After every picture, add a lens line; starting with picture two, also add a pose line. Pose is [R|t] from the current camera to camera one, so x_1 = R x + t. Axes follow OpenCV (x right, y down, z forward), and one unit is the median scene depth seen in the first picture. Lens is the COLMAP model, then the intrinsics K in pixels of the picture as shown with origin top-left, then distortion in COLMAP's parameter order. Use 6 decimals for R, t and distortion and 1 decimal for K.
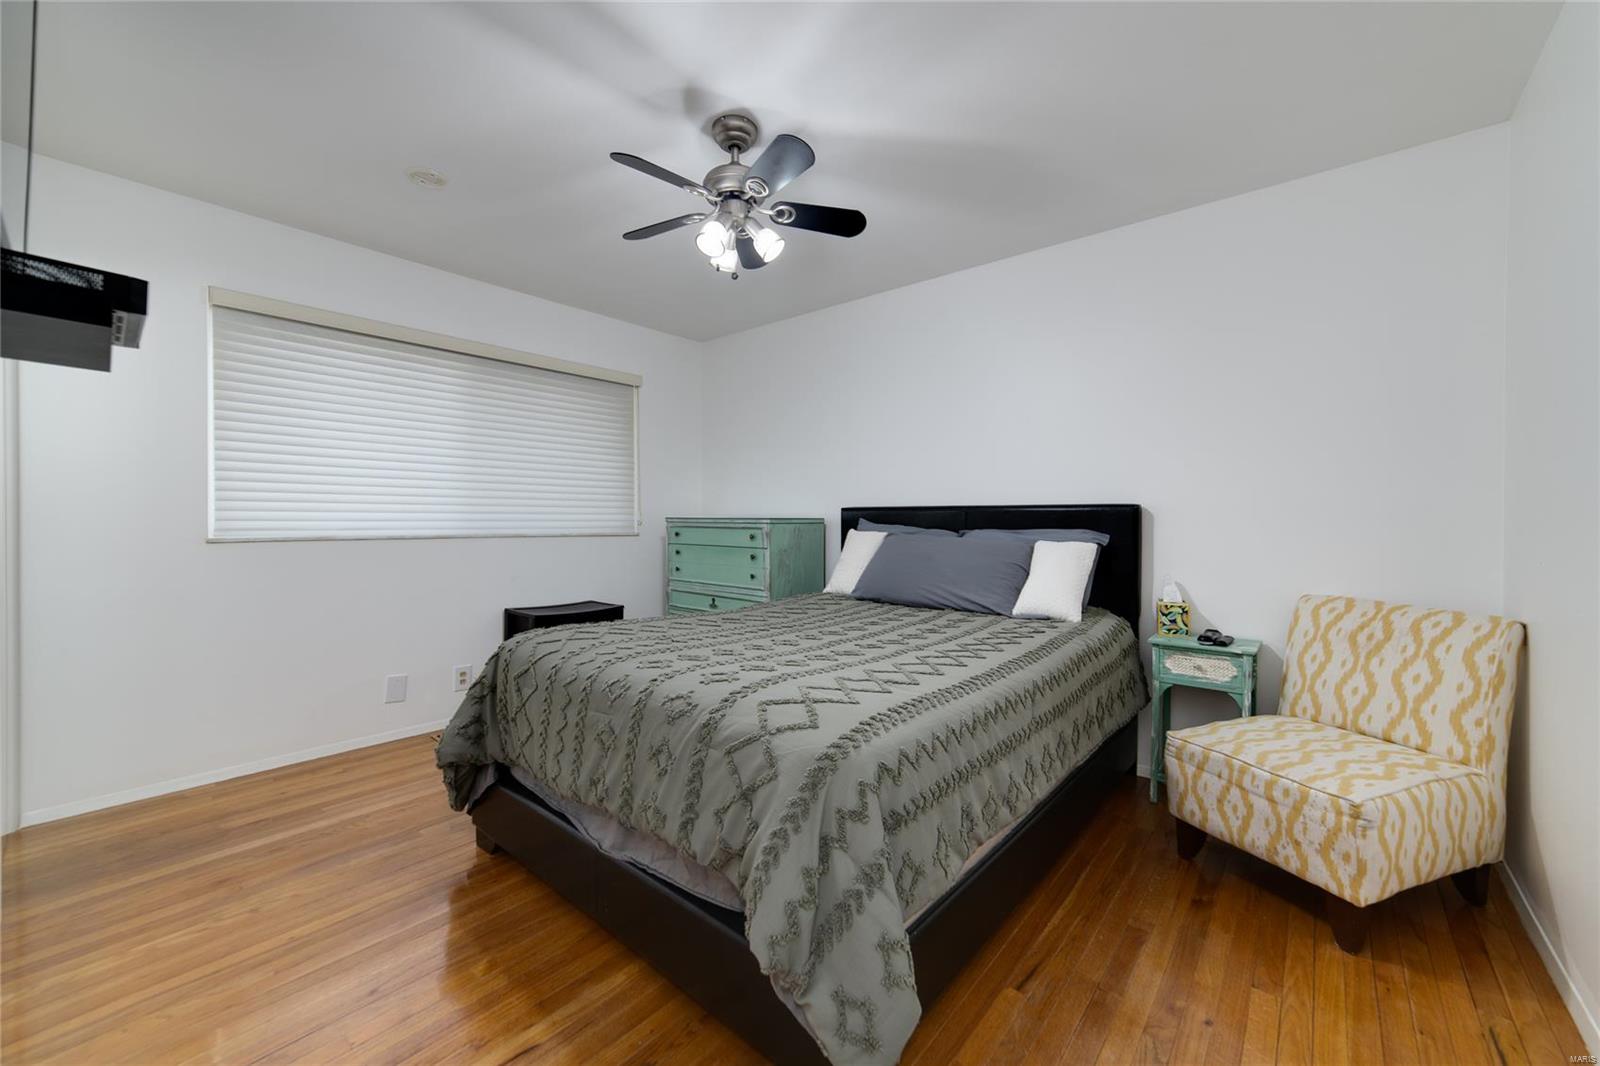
lens RADIAL K [[622.2, 0, 809.3], [0, 622.2, 527.2], [0, 0, 1]] dist [-0.033150, 0.009317]
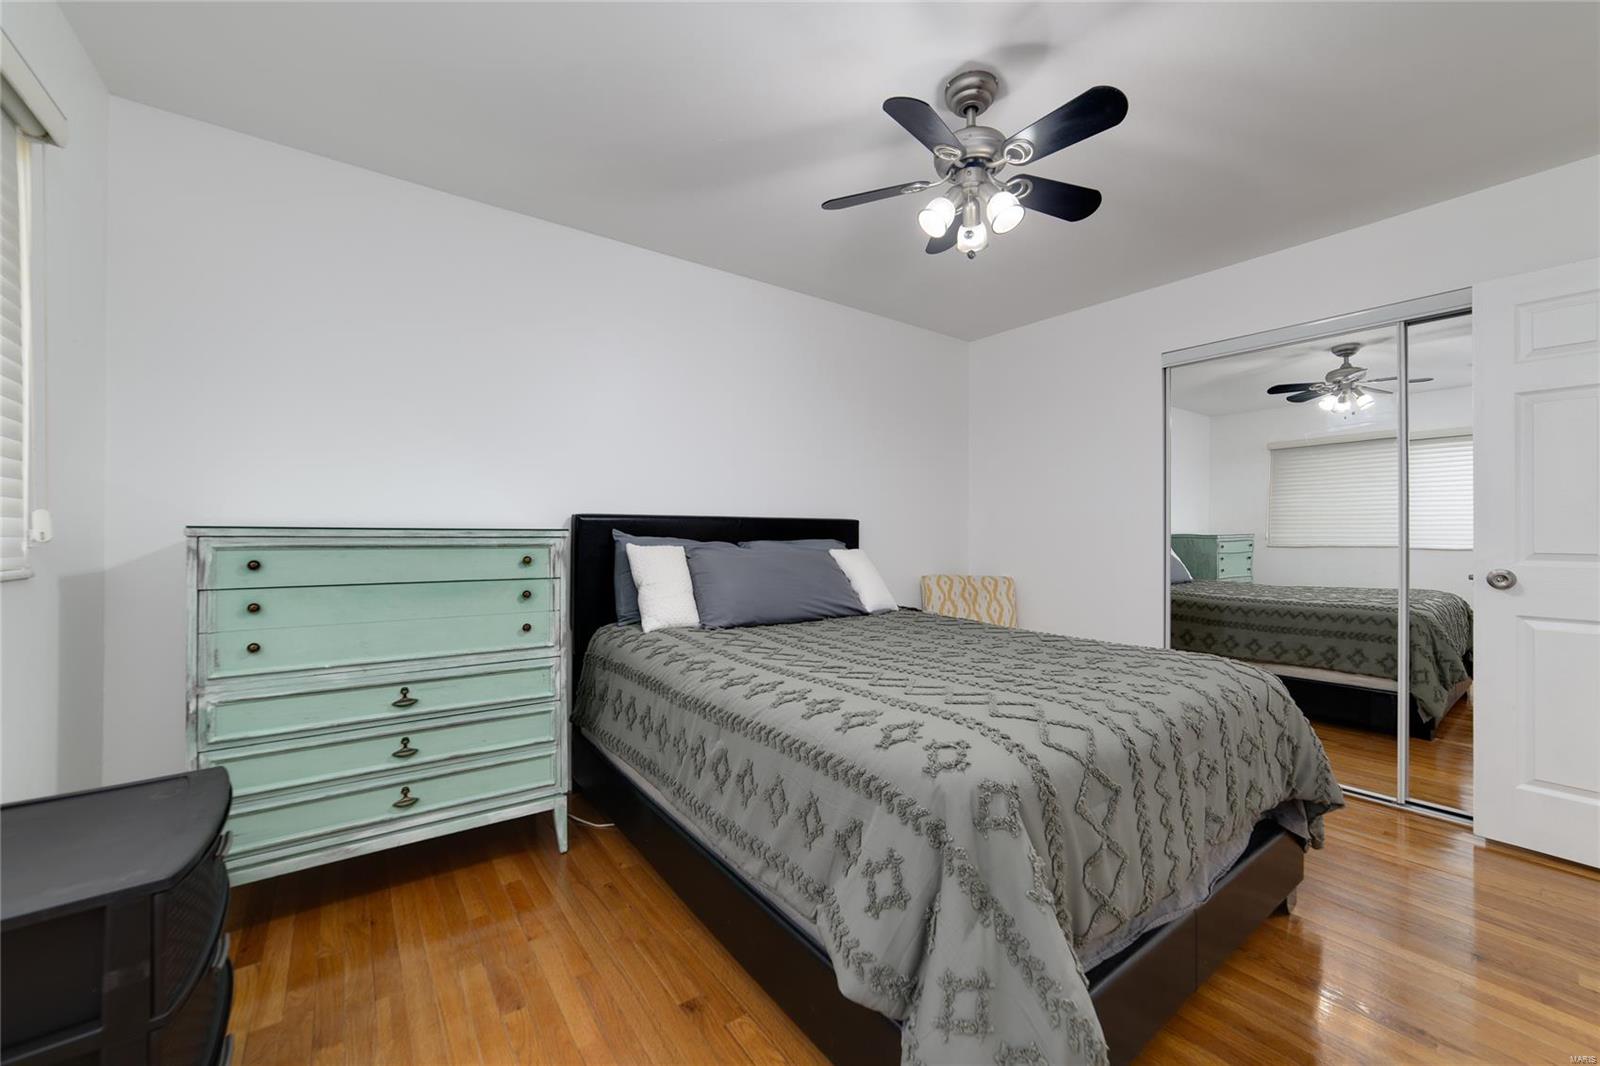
lens RADIAL K [[622.2, 0, 809.3], [0, 622.2, 527.2], [0, 0, 1]] dist [-0.033150, 0.009317]
pose [[0.232938, 0.003552, 0.972485, -0.598013], [0.011929, 0.999908, -0.006509, -0.008890], [-0.972418, 0.013117, 0.232874, 0.603645]]
